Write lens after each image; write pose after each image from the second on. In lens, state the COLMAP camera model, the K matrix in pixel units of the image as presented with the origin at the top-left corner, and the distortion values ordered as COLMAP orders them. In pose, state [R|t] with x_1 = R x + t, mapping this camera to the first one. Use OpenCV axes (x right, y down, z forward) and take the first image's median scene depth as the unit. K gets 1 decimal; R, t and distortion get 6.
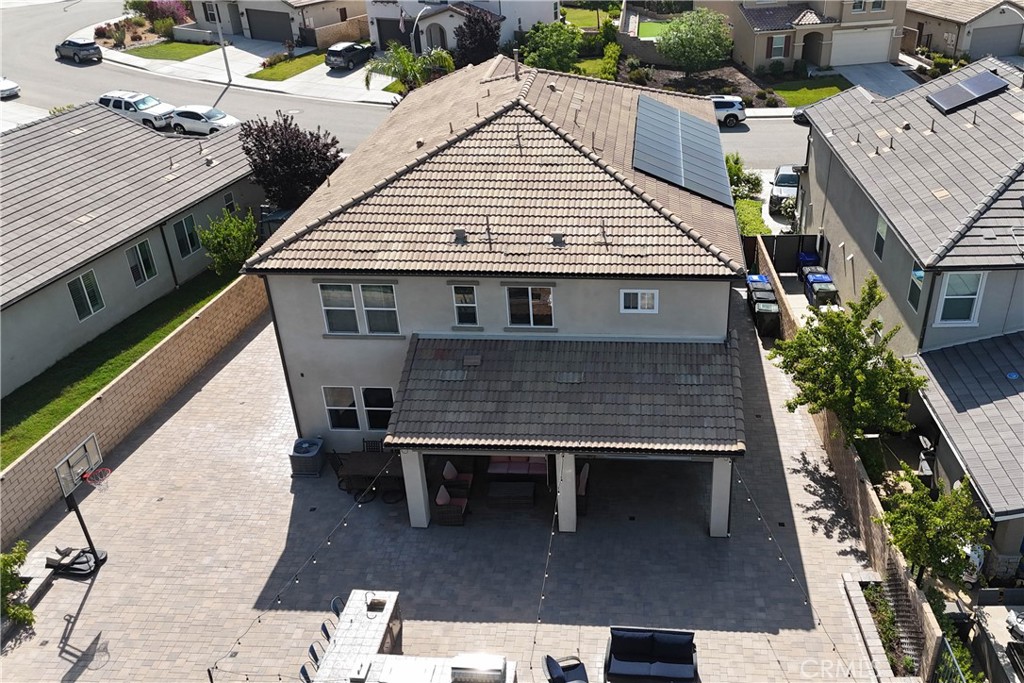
lens RADIAL K [[884.1, 0, 583.9], [0, 884.1, 339.9], [0, 0, 1]] dist [0.088660, -0.084470]
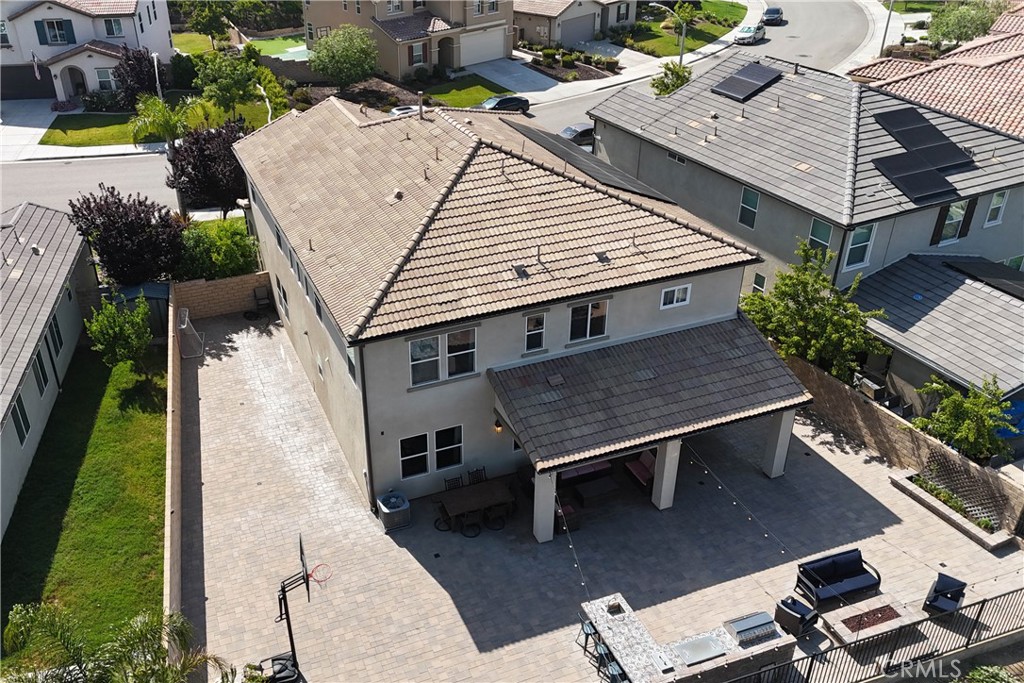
lens RADIAL K [[884.8, 0, 408.5], [0, 884.8, 341.6], [0, 0, 1]] dist [0.108412, -0.155716]
pose [[0.918713, -0.212430, 0.332927, -0.606505], [0.211716, 0.976558, 0.038879, -0.097361], [-0.333381, 0.034767, 0.942151, 0.023111]]
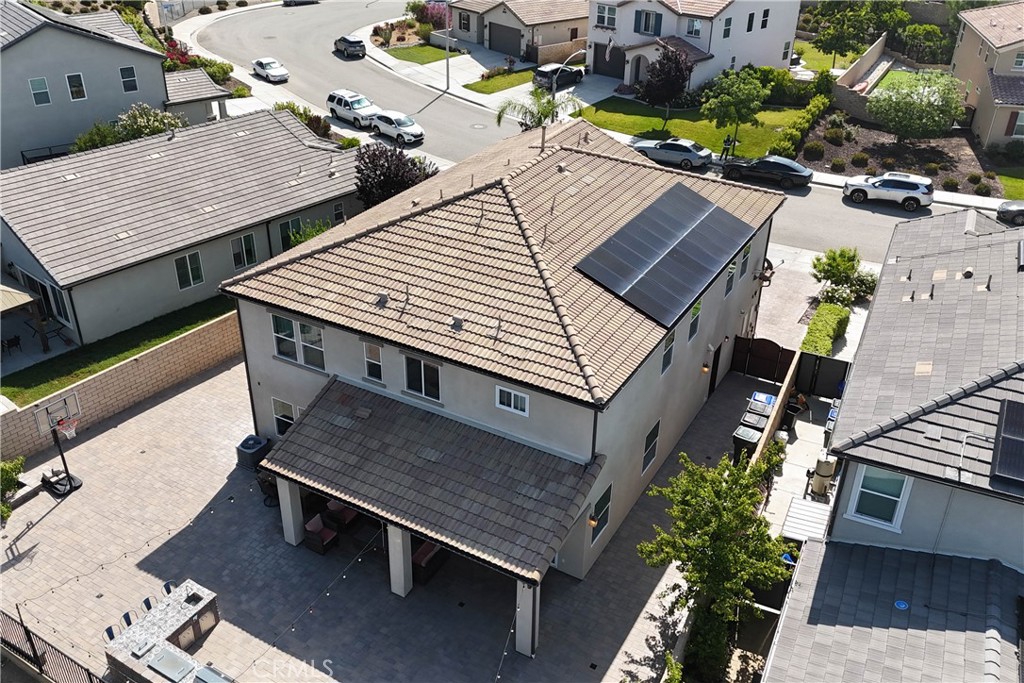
lens RADIAL K [[882.5, 0, 456.6], [0, 882.5, 338.0], [0, 0, 1]] dist [0.108734, -0.125953]
pose [[0.883745, 0.236786, -0.403643, 0.369386], [-0.235255, 0.970421, 0.054197, -0.142660], [0.404536, 0.047063, 0.913310, 0.039878]]
